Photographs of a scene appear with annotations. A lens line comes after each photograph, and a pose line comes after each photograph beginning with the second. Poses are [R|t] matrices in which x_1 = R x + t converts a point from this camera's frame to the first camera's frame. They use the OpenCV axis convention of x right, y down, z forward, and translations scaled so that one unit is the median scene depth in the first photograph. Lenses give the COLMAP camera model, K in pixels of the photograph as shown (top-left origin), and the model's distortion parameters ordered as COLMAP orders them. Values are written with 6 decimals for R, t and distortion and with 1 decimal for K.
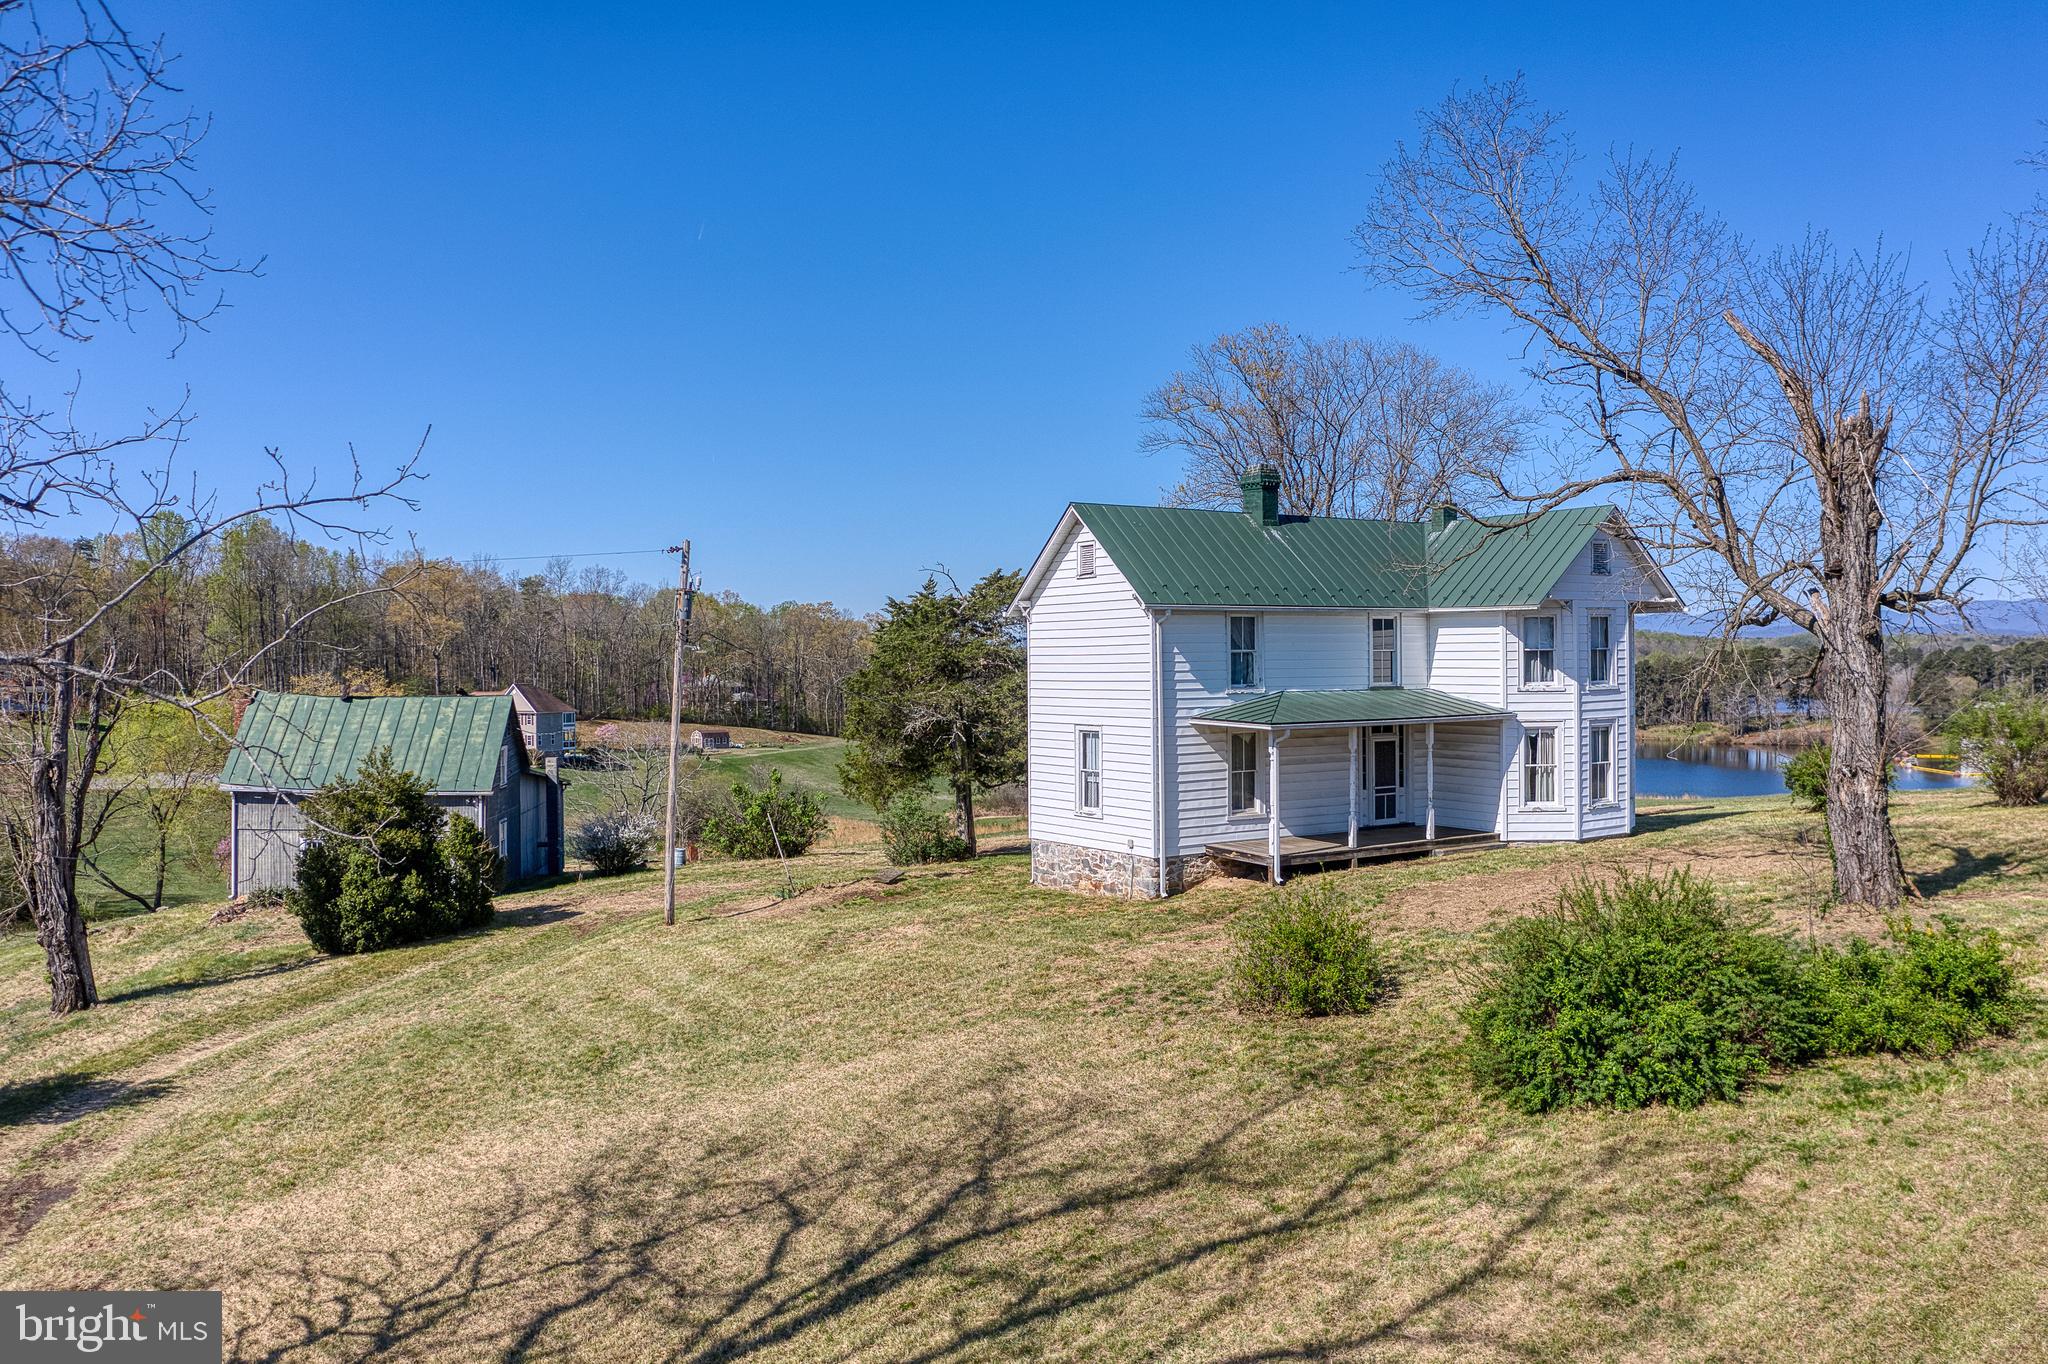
lens RADIAL K [[1610.6, 0, 1025.1], [0, 1610.6, 669.2], [0, 0, 1]] dist [-0.111263, -0.008584]
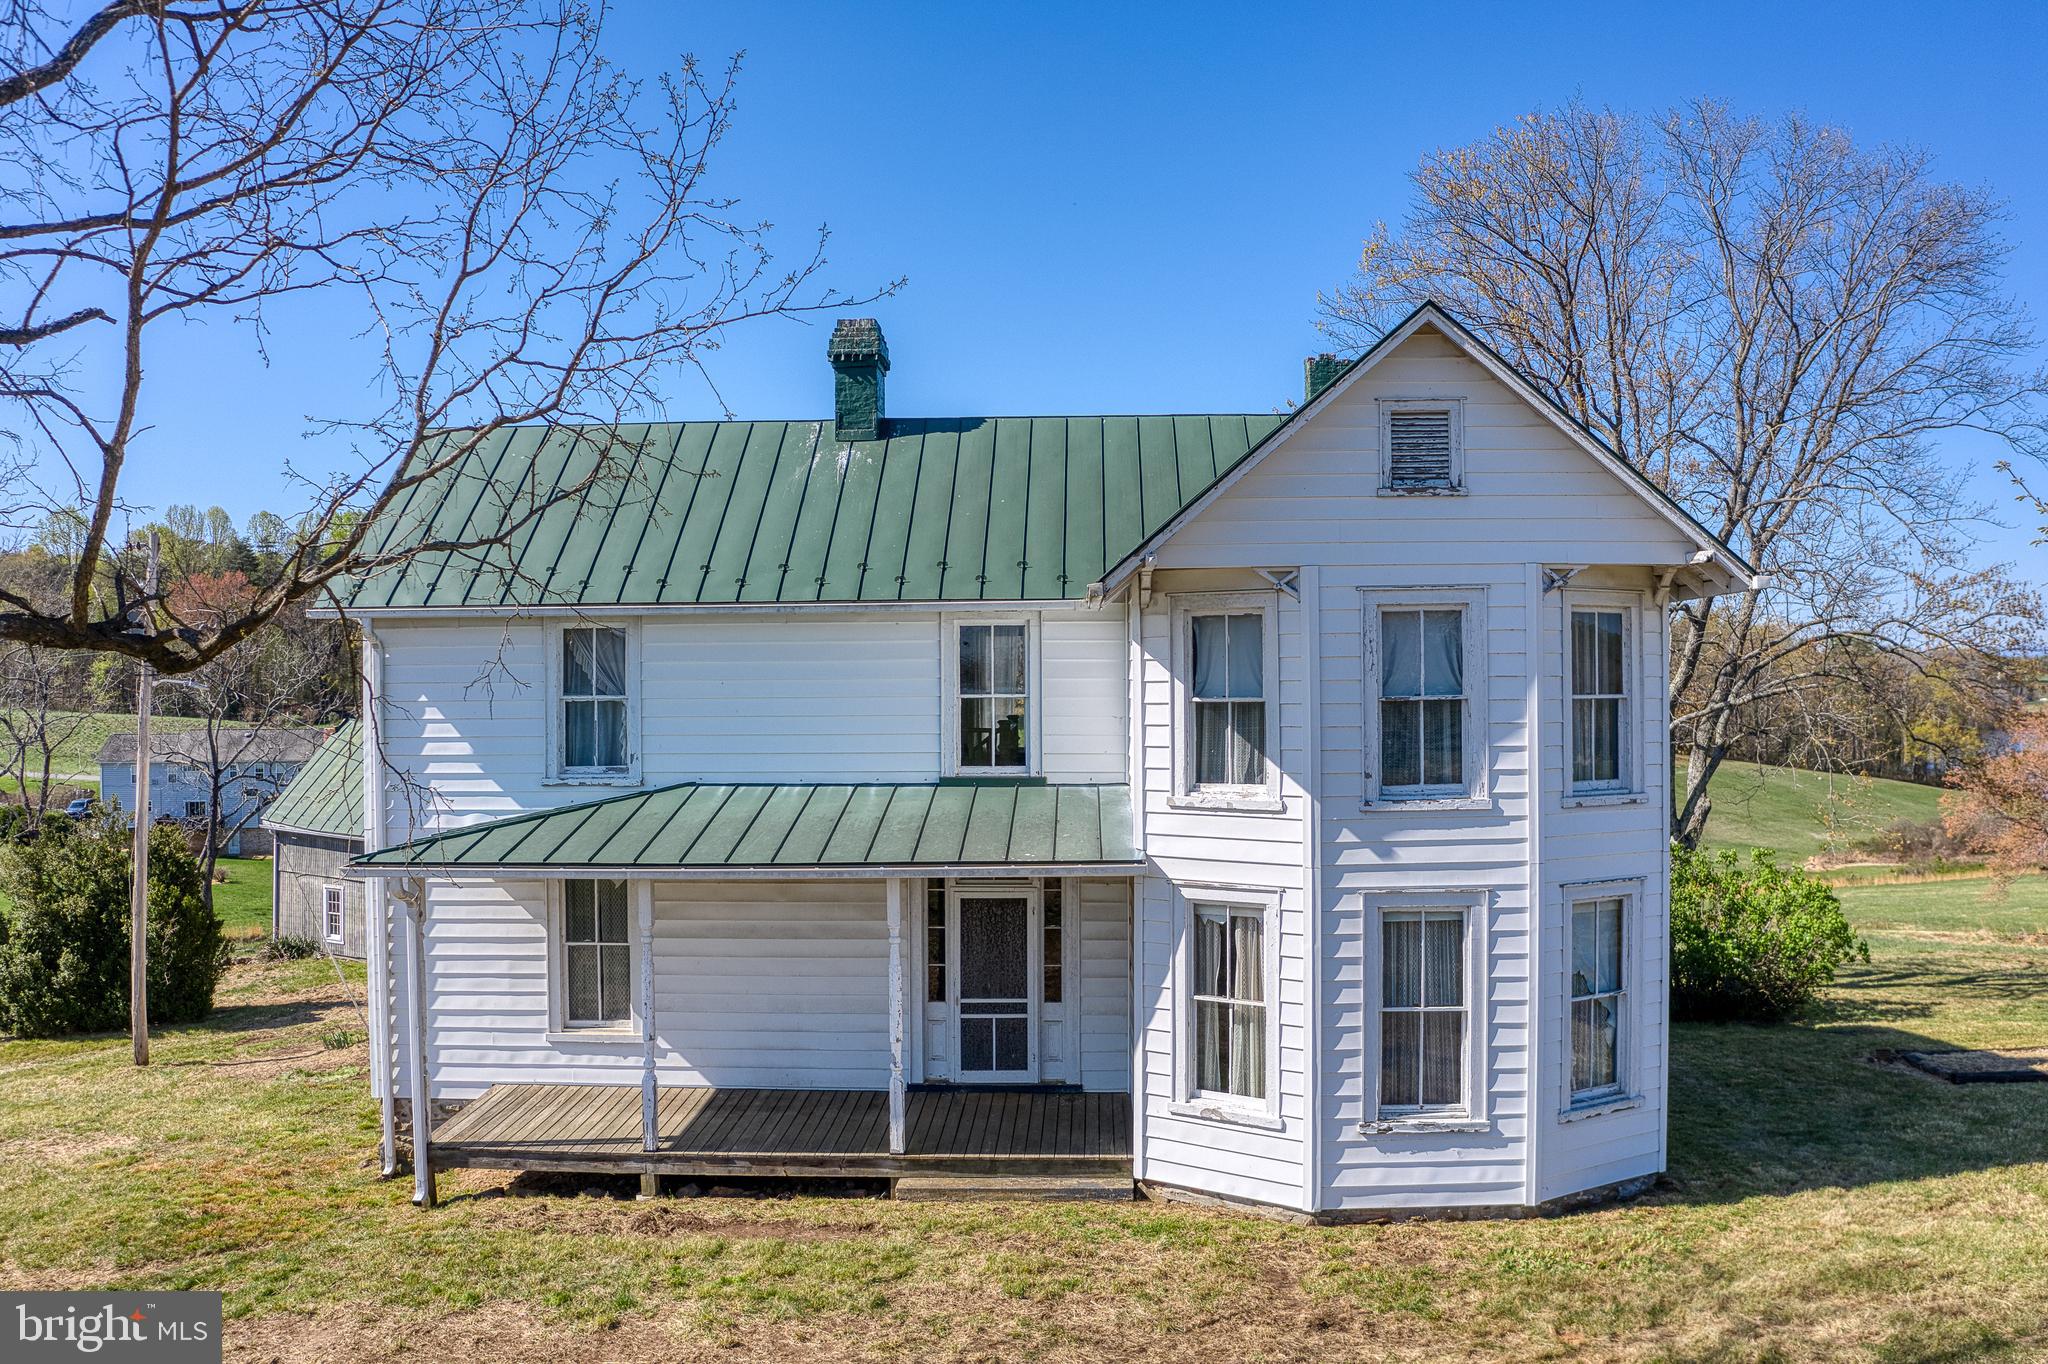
lens RADIAL K [[1610.6, 0, 1019.3], [0, 1610.6, 672.3], [0, 0, 1]] dist [-0.111263, -0.008584]
pose [[0.821913, 0.001464, -0.569611, 0.500437], [-0.002990, 0.999994, -0.001744, -0.018065], [0.569606, 0.003136, 0.821912, 0.652811]]
